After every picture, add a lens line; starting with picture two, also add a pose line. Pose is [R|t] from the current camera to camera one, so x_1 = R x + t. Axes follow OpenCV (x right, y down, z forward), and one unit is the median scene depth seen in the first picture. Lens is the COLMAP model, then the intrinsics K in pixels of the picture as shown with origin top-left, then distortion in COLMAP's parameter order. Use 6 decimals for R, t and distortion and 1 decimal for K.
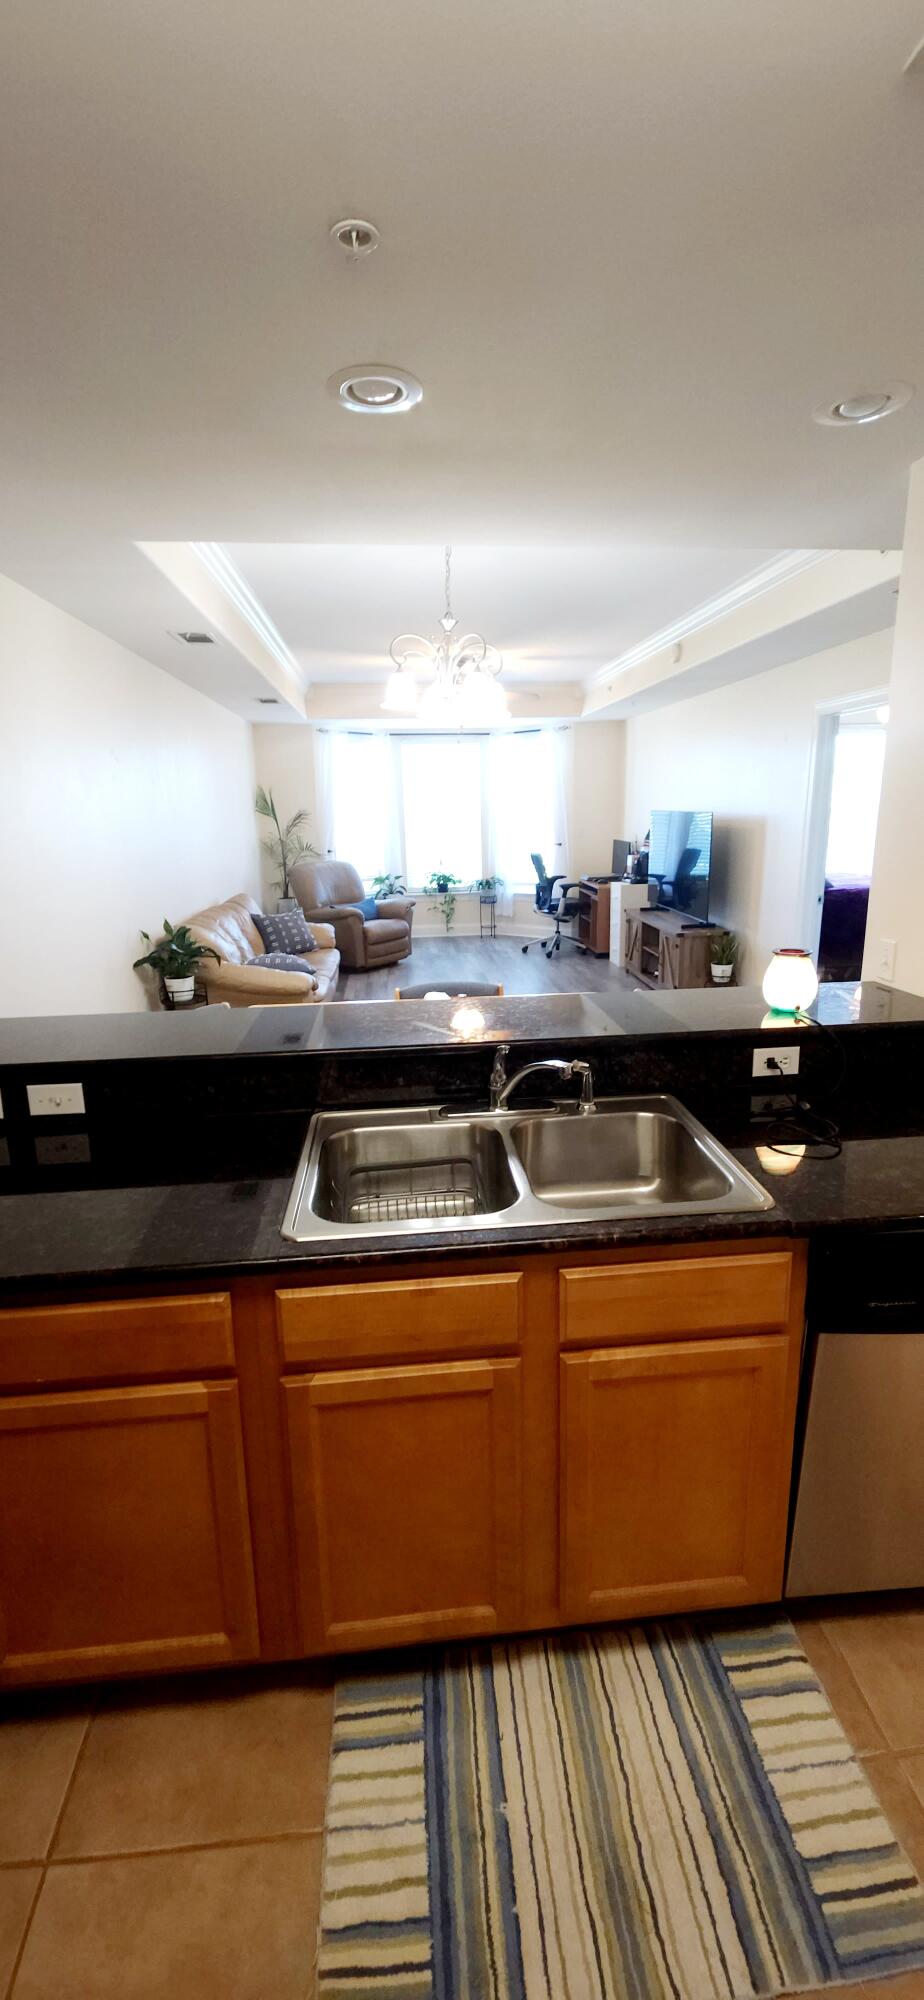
lens RADIAL K [[798.0, 0, 477.0], [0, 798.0, 985.2], [0, 0, 1]] dist [-0.001262, -0.000703]
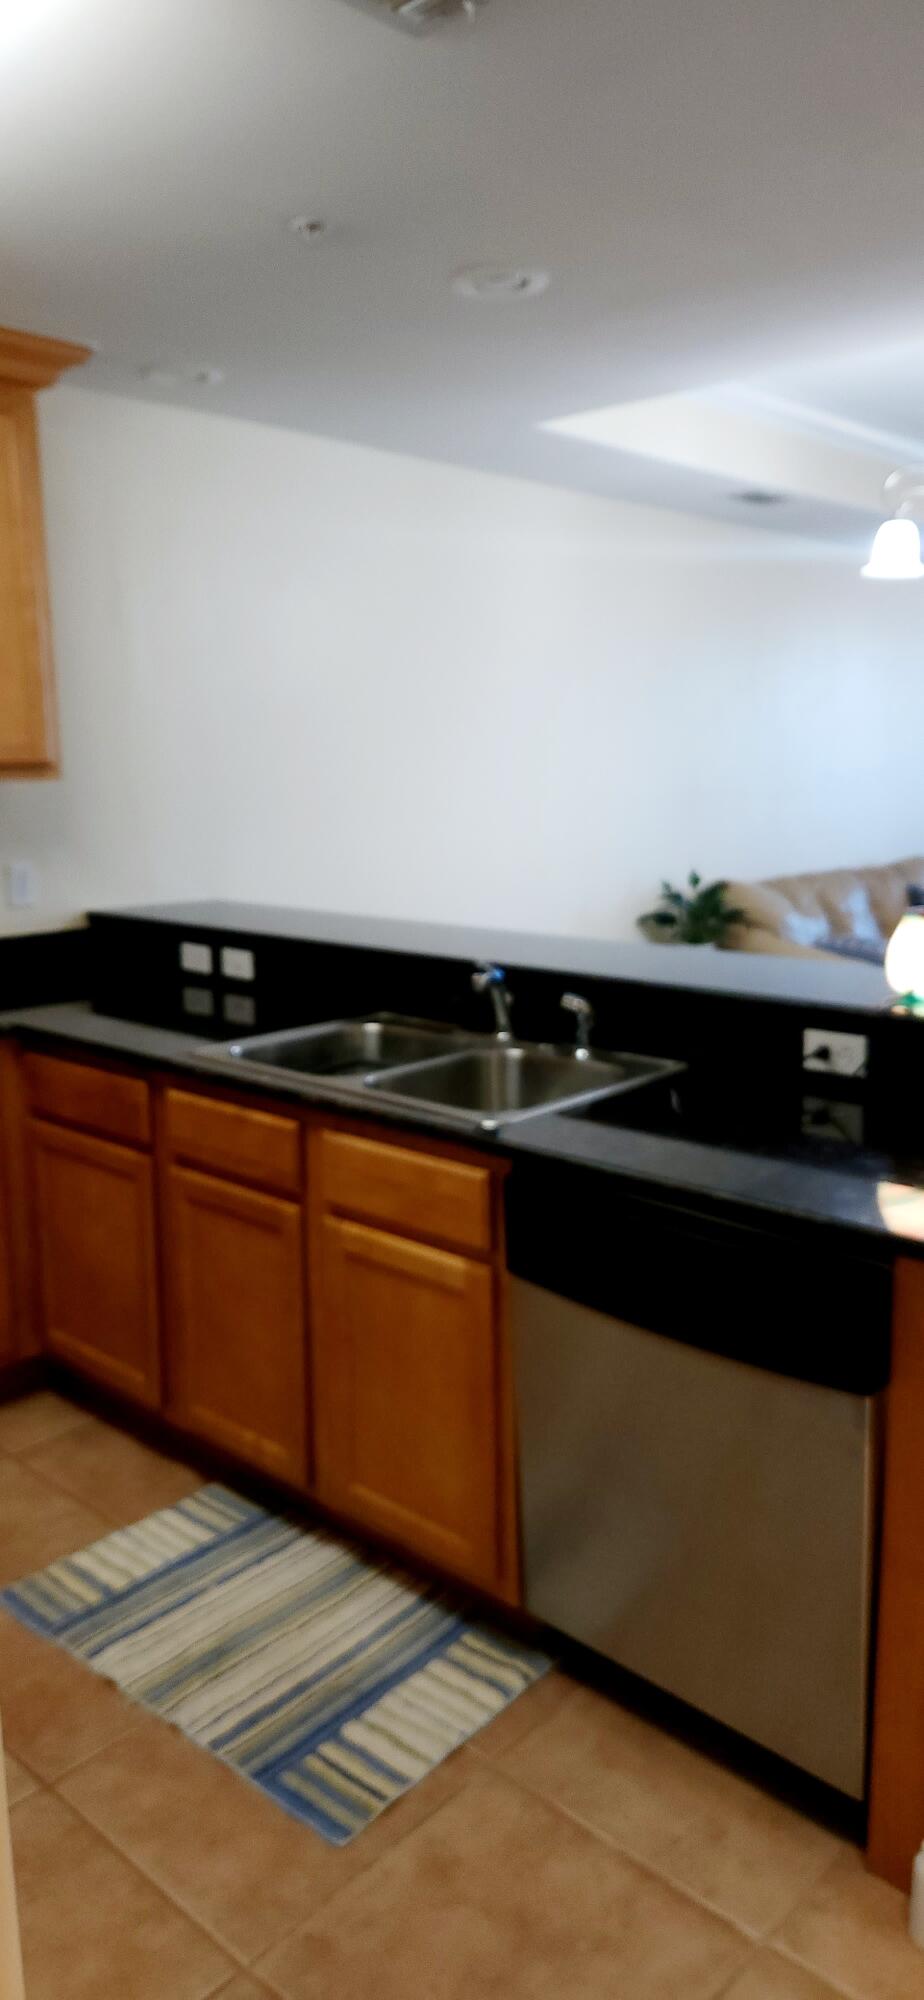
lens RADIAL K [[1306.6, 0, 483.3], [0, 1306.6, 1006.0], [0, 0, 1]] dist [0.000220, -0.032075]
pose [[0.692115, 0.153514, -0.705273, 1.418045], [-0.167793, 0.984571, 0.049645, 0.068971], [0.702013, 0.083979, 0.707195, -0.094936]]
